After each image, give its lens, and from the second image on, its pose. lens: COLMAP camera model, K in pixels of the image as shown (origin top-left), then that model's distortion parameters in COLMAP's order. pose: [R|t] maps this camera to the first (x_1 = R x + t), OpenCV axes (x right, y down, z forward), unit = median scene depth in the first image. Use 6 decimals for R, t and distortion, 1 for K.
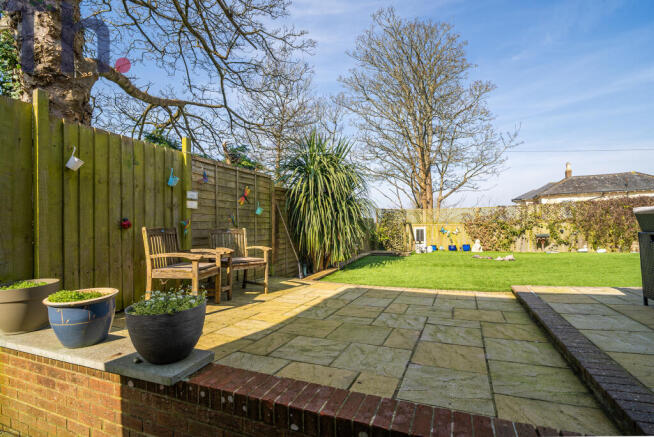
lens RADIAL K [[308.8, 0, 326.2], [0, 308.8, 223.2], [0, 0, 1]] dist [-0.001983, -0.005988]
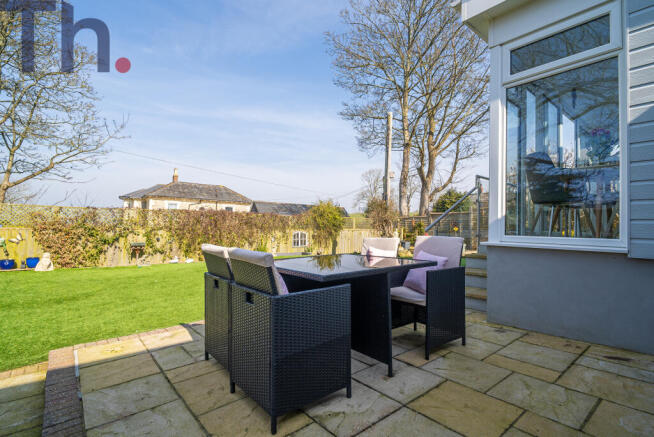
lens RADIAL K [[319.5, 0, 327.0], [0, 319.5, 218.5], [0, 0, 1]] dist [0.002666, -0.006058]
pose [[0.444591, 0.051741, 0.894238, 0.101797], [-0.049074, 0.998238, -0.033360, -0.029144], [-0.894388, -0.029052, 0.446347, 0.084889]]
